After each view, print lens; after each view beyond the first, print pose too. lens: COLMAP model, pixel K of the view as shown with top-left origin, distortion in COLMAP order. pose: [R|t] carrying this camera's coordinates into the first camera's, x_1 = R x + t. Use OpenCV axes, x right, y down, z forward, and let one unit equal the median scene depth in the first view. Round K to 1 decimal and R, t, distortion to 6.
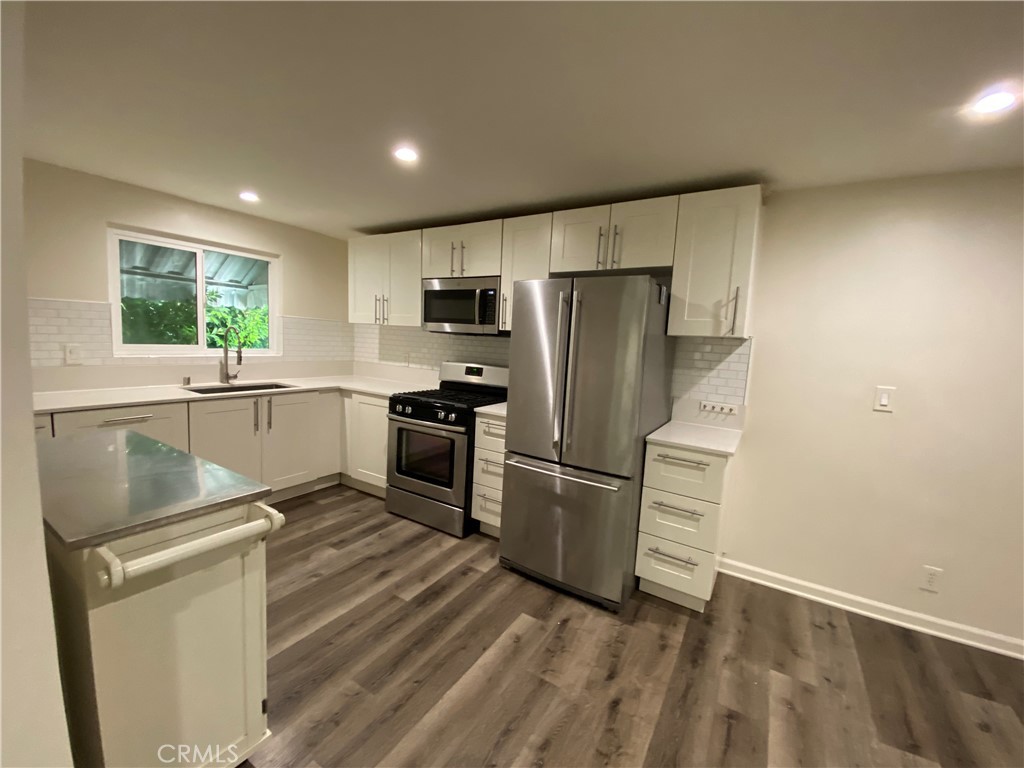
lens RADIAL K [[413.9, 0, 510.7], [0, 413.9, 381.0], [0, 0, 1]] dist [0.017782, -0.018227]
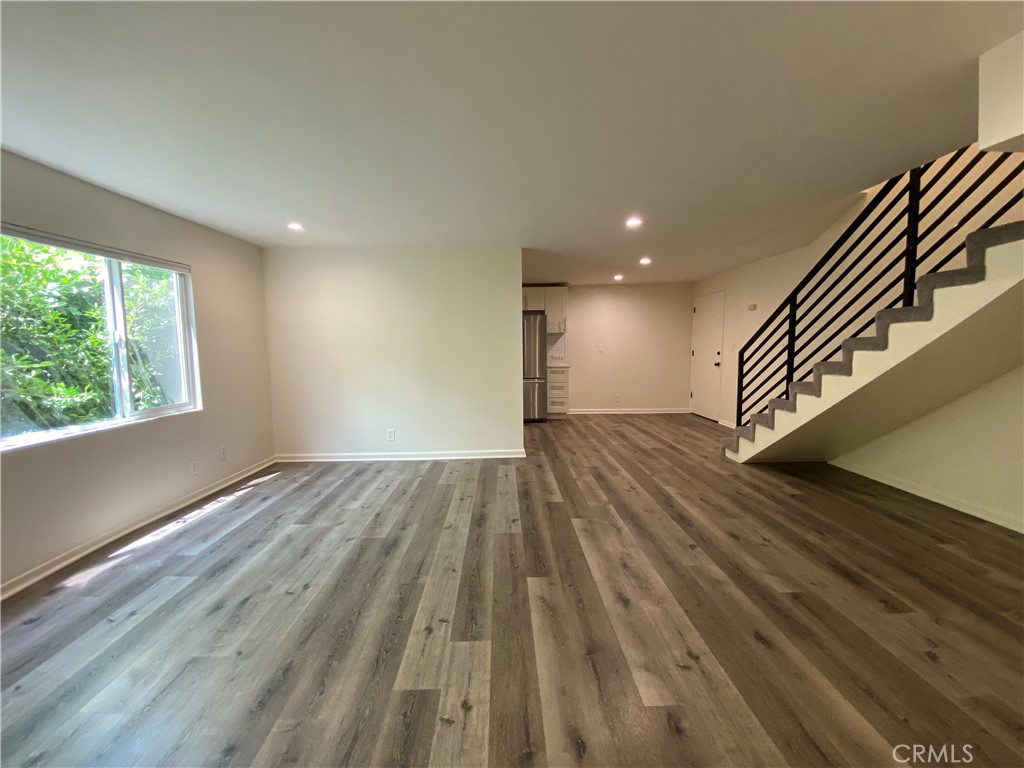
lens RADIAL K [[413.9, 0, 509.6], [0, 413.9, 380.9], [0, 0, 1]] dist [0.017782, -0.018227]
pose [[0.837455, -0.110145, 0.535292, -1.184201], [0.111526, 0.993311, 0.029909, 0.093986], [-0.535006, 0.034651, 0.844138, -1.091241]]
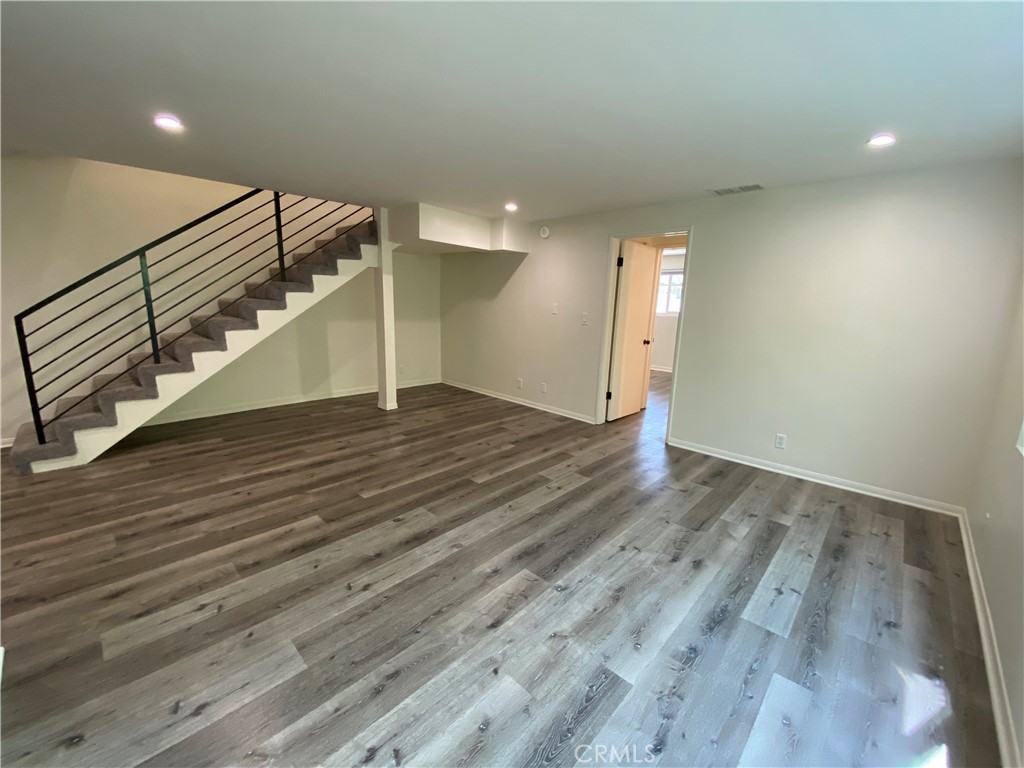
lens RADIAL K [[413.9, 0, 508.6], [0, 413.9, 379.9], [0, 0, 1]] dist [0.017782, -0.018227]
pose [[-0.974975, -0.120958, 0.186530, -1.024659], [-0.059929, 0.950970, 0.303422, -0.101569], [-0.214086, 0.284651, -0.934420, 0.469802]]
